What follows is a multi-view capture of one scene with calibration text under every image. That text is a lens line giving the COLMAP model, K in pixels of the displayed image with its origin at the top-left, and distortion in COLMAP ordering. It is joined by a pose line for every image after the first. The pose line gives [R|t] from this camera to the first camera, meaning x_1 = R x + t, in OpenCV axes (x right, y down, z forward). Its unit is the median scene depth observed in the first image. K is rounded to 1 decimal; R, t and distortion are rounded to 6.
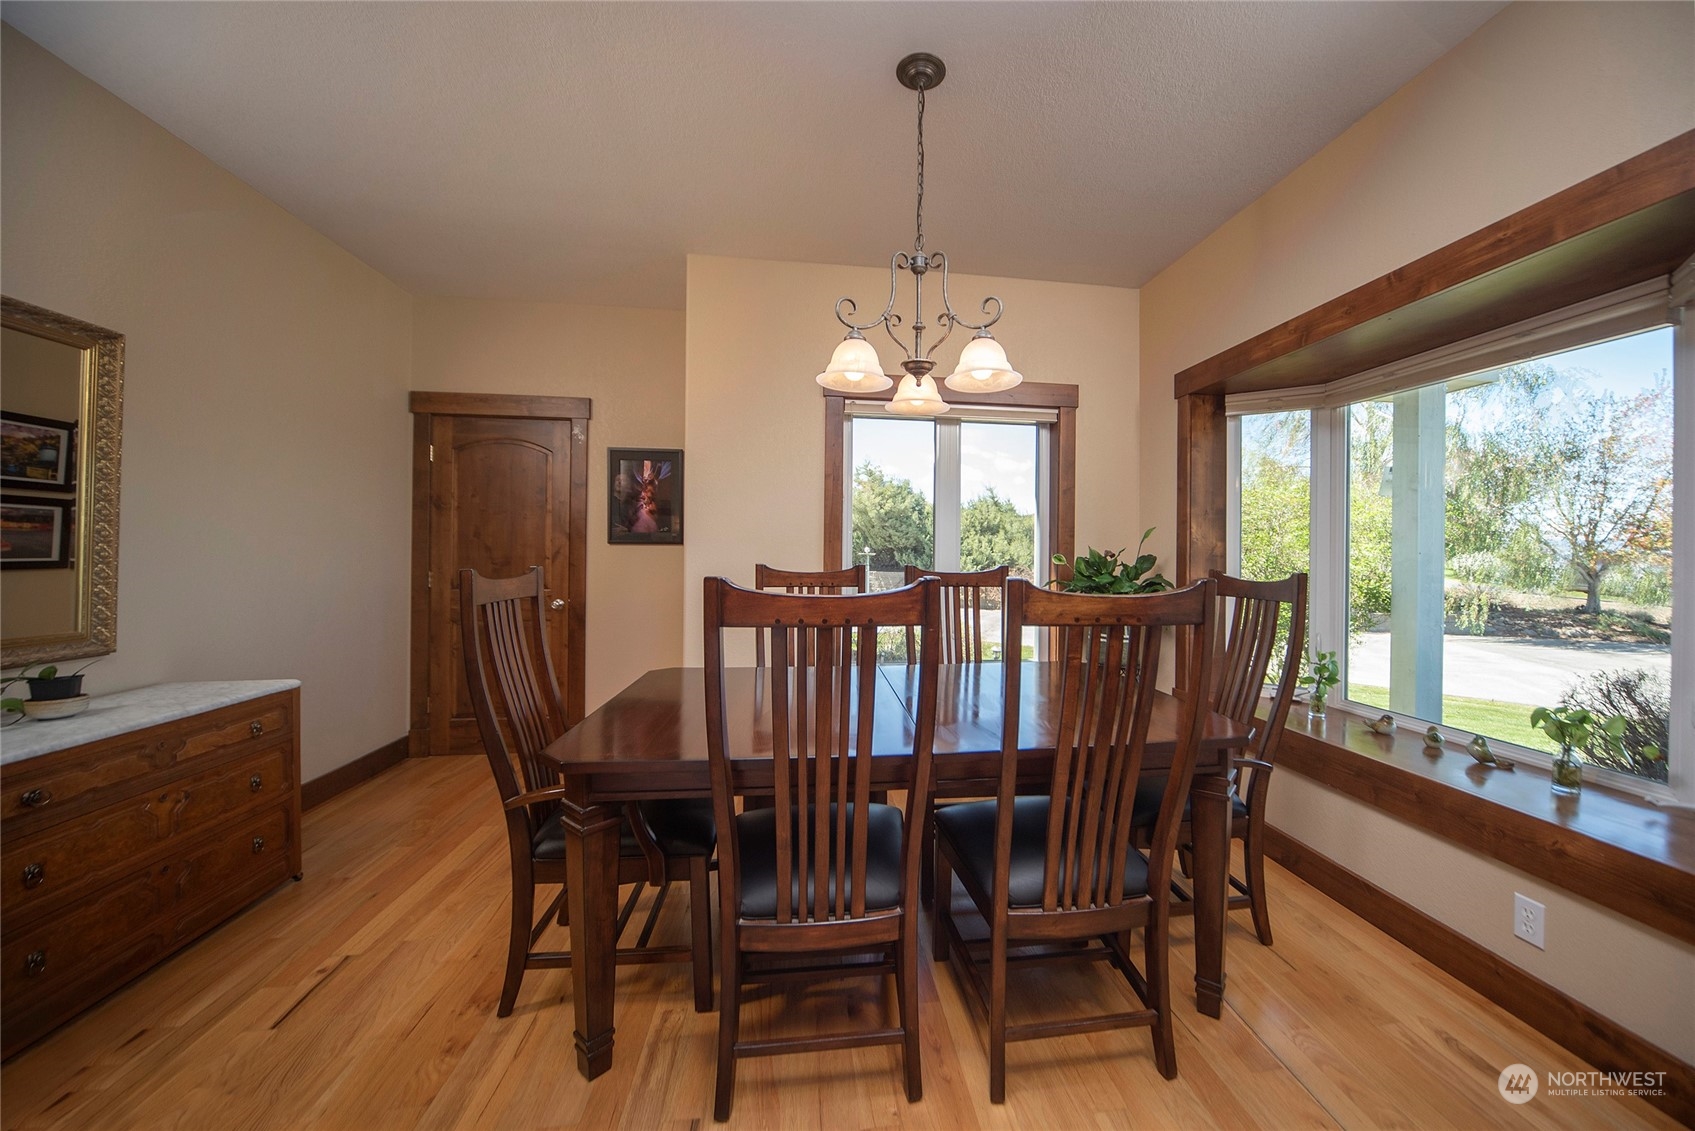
lens RADIAL K [[632.1, 0, 886.3], [0, 632.1, 557.7], [0, 0, 1]] dist [-0.000752, -0.000061]
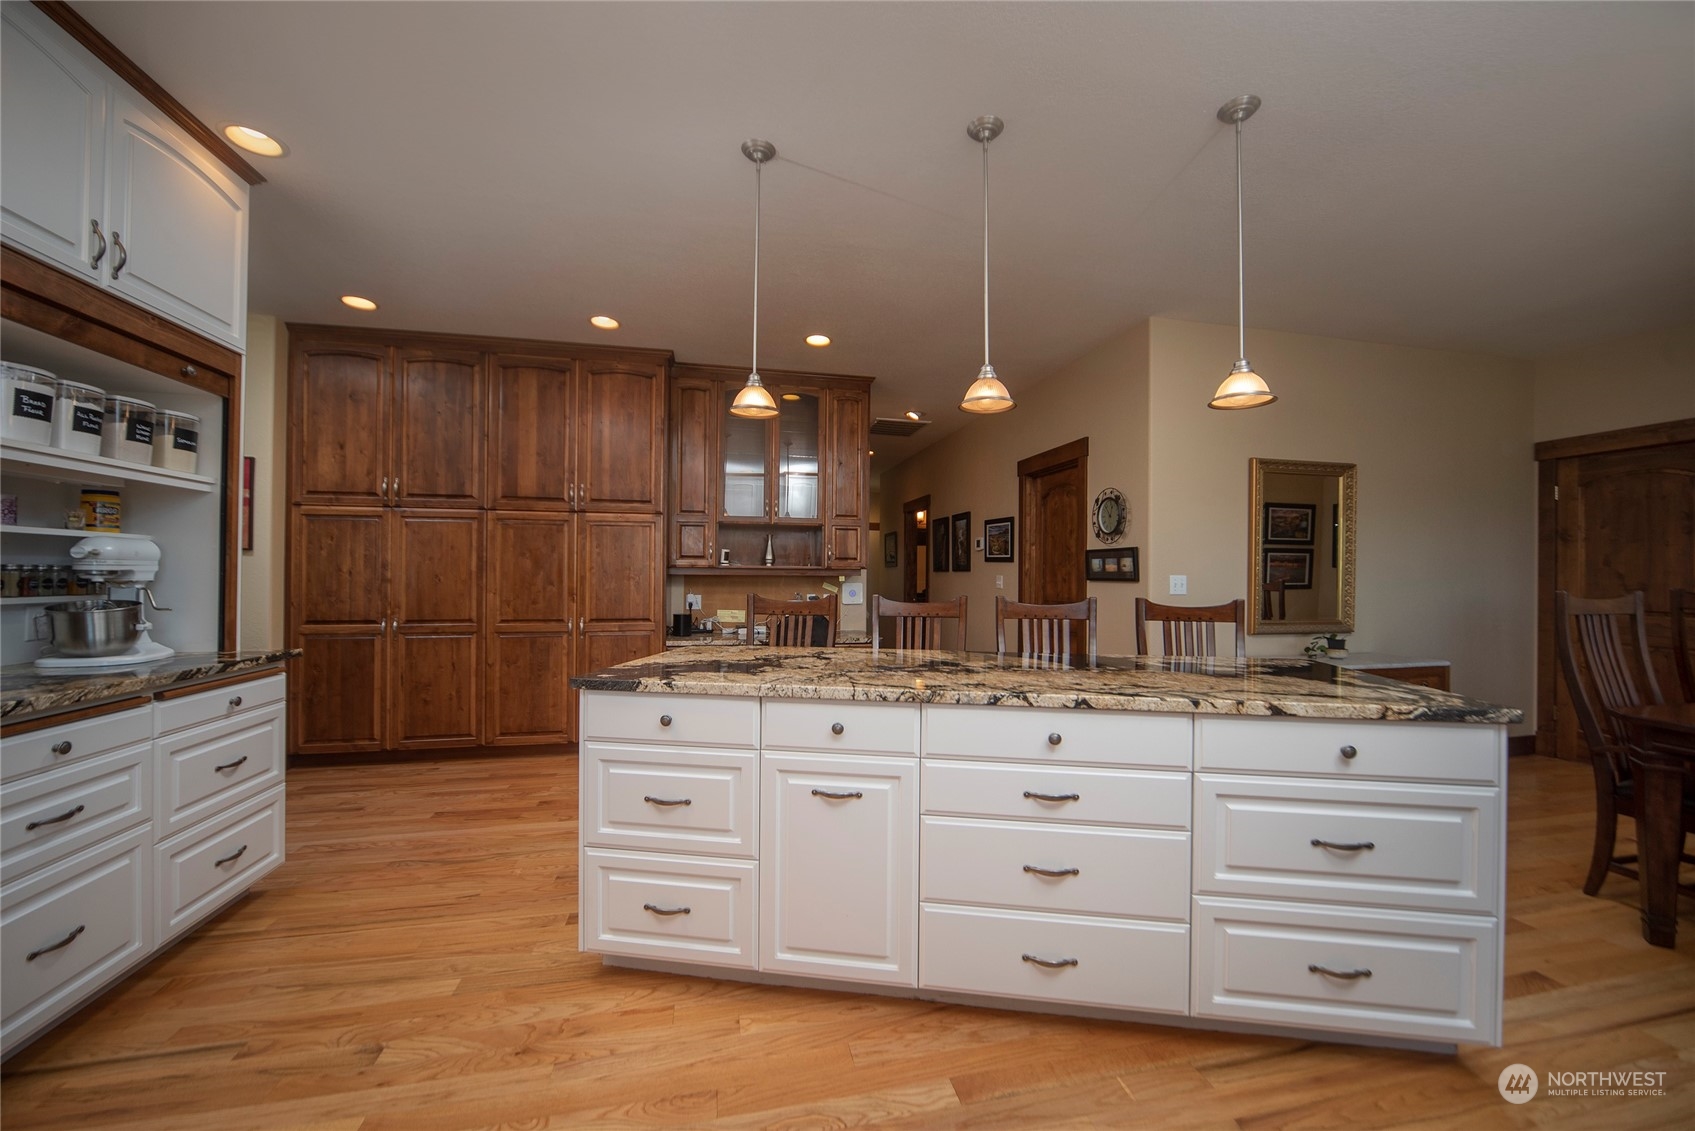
lens RADIAL K [[635.4, 0, 851.7], [0, 635.4, 572.1], [0, 0, 1]] dist [-0.017739, 0.000105]
pose [[0.075056, -0.011606, -0.997112, 0.310168], [-0.007034, 0.999901, -0.012168, 0.001058], [0.997155, 0.007927, 0.074967, -0.364189]]
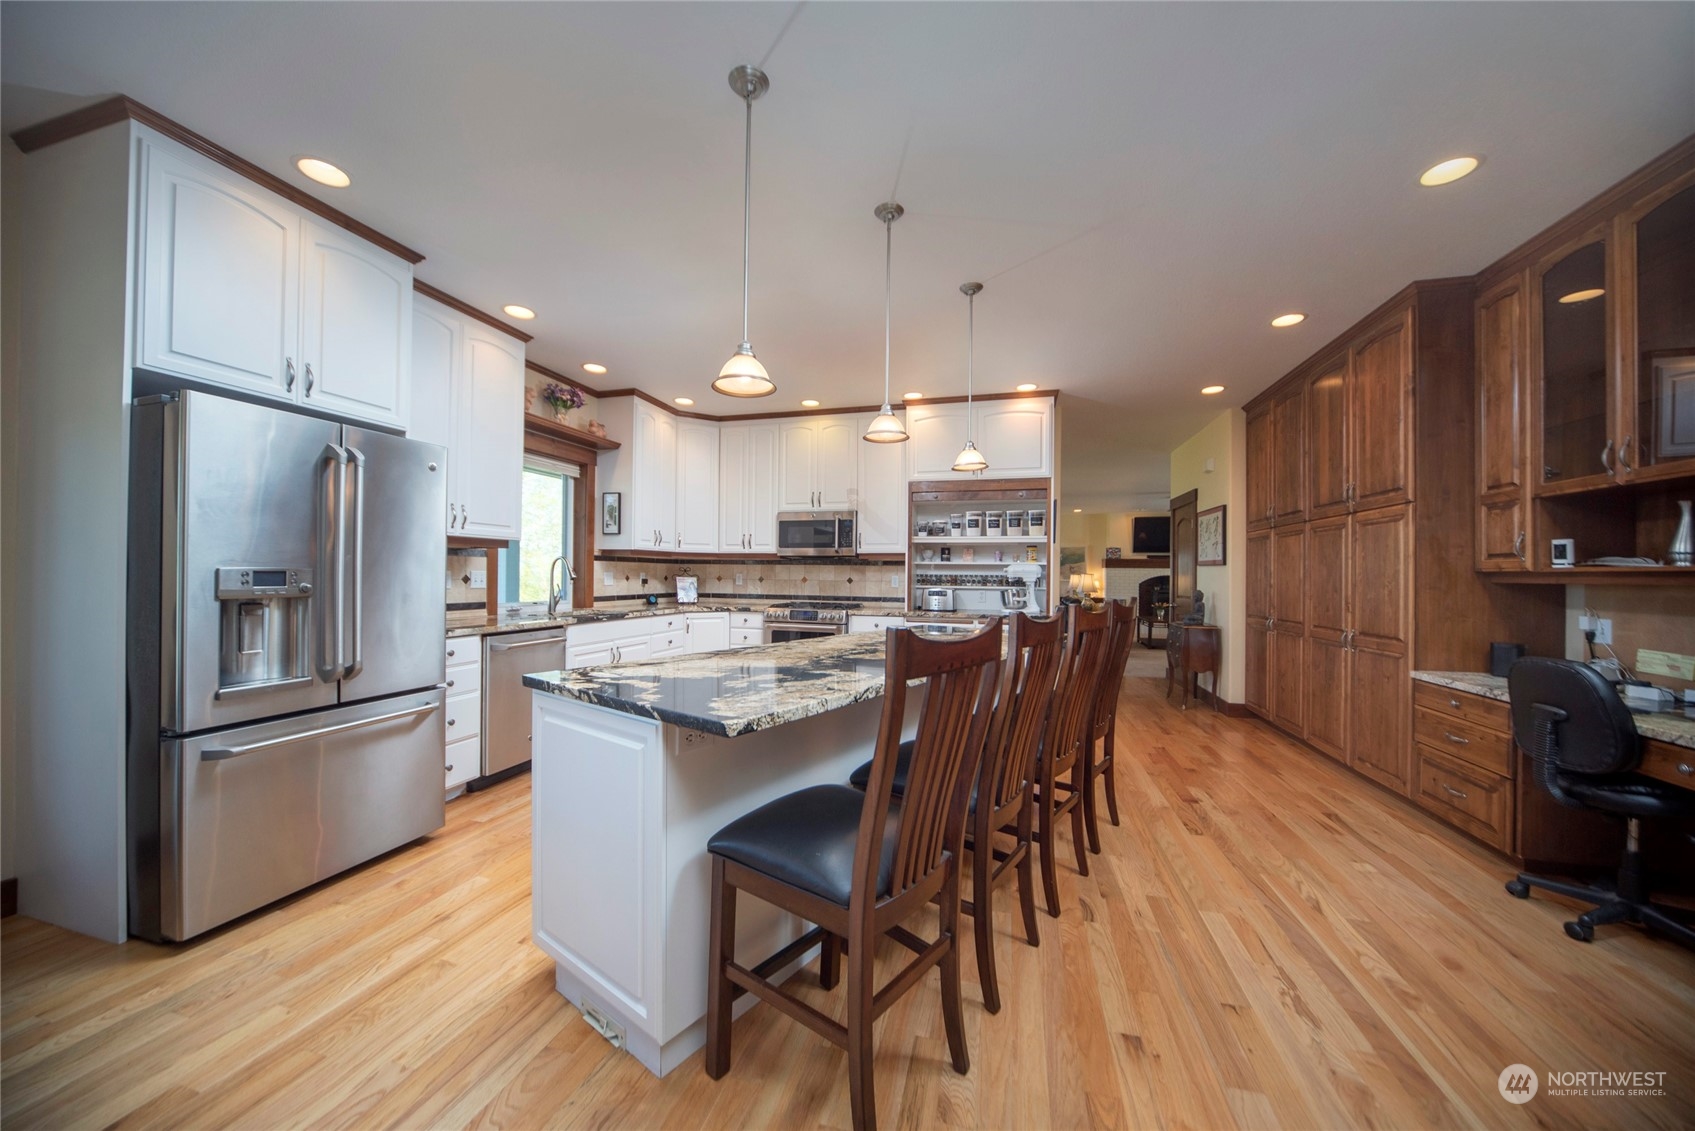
lens RADIAL K [[588.6, 0, 848.2], [0, 588.6, 572.2], [0, 0, 1]] dist [-0.000904, -0.000042]
pose [[-0.920489, -0.012938, 0.390554, -0.574506], [-0.014572, 0.999893, -0.001220, -0.008323], [-0.390496, -0.006814, -0.920579, 0.534711]]
